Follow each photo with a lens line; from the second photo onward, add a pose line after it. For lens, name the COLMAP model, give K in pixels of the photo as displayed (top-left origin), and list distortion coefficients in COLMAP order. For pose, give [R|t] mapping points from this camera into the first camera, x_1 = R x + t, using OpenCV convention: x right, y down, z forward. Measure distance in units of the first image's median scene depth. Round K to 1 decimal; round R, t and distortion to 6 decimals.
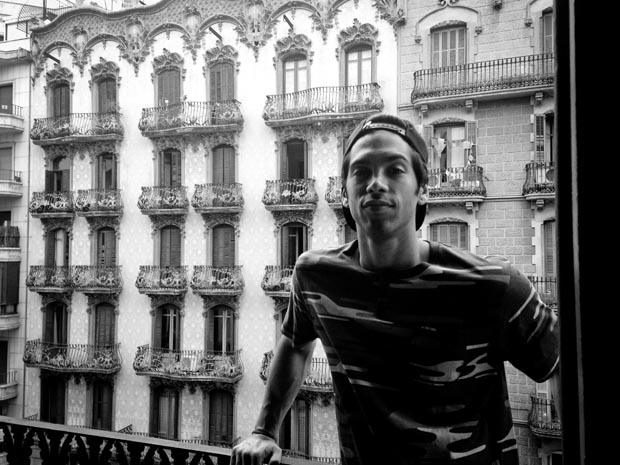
lens RADIAL K [[621.1, 0, 315.6], [0, 621.1, 236.2], [0, 0, 1]] dist [-0.017327, 0.000000]
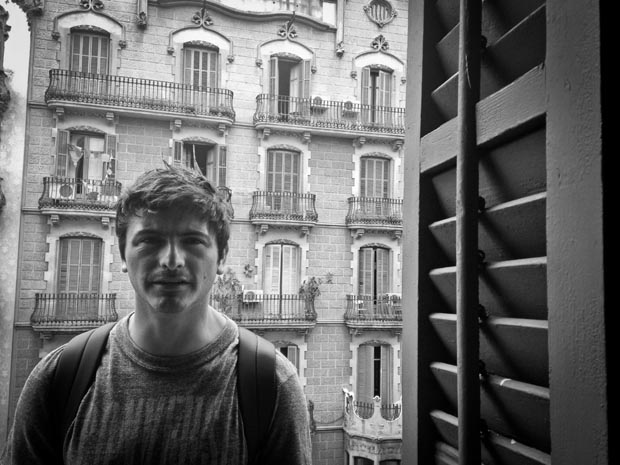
lens RADIAL K [[621.1, 0, 314.3], [0, 621.1, 228.3], [0, 0, 1]] dist [-0.017327, 0.000000]
pose [[0.721075, 0.076548, 0.688615, -0.177604], [-0.047938, 0.997008, -0.060632, 0.005005], [-0.691197, 0.010709, 0.722587, 0.079233]]
